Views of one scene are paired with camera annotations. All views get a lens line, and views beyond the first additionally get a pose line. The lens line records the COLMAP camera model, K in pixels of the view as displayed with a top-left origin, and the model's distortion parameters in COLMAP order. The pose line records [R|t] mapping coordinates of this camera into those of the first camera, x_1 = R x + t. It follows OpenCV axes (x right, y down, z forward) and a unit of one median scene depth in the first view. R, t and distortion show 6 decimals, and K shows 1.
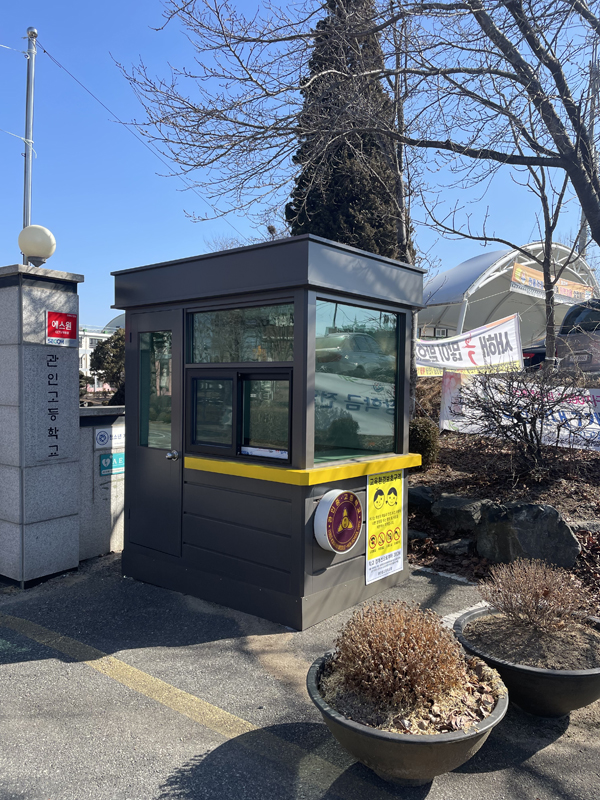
lens RADIAL K [[597.7, 0, 300.0], [0, 597.7, 400.0], [0, 0, 1]] dist [0.030135, -0.005416]
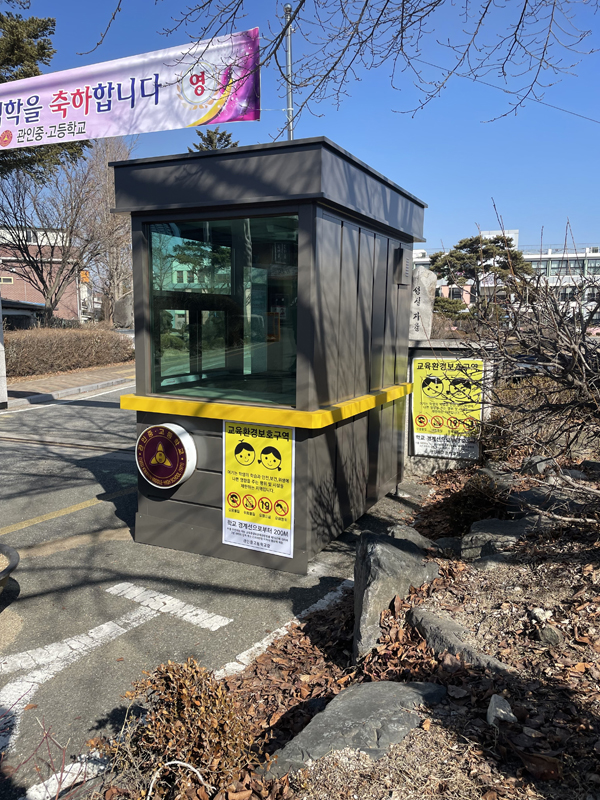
lens RADIAL K [[600.4, 0, 302.3], [0, 600.4, 404.4], [0, 0, 1]] dist [0.030176, -0.007856]
pose [[0.259625, 0.134374, -0.956315, 0.953283], [-0.033011, 0.990928, 0.130275, -0.012379], [0.965145, -0.002253, 0.261706, 0.877692]]
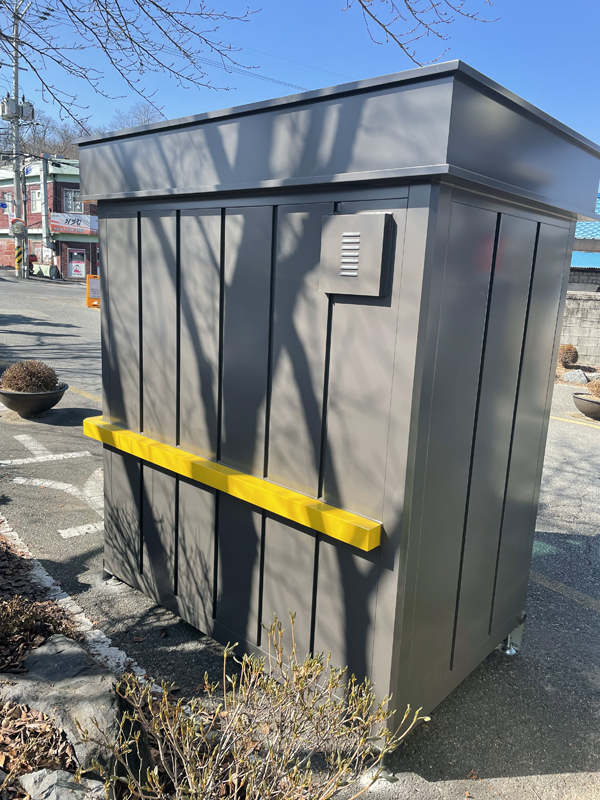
lens RADIAL K [[605.1, 0, 300.0], [0, 605.1, 400.0], [0, 0, 1]] dist [0.029265, 0.000337]
pose [[-0.997845, -0.064760, 0.010573, -0.062955], [-0.060734, 0.972507, 0.224817, -0.117465], [-0.024841, 0.223690, -0.974344, 1.849291]]
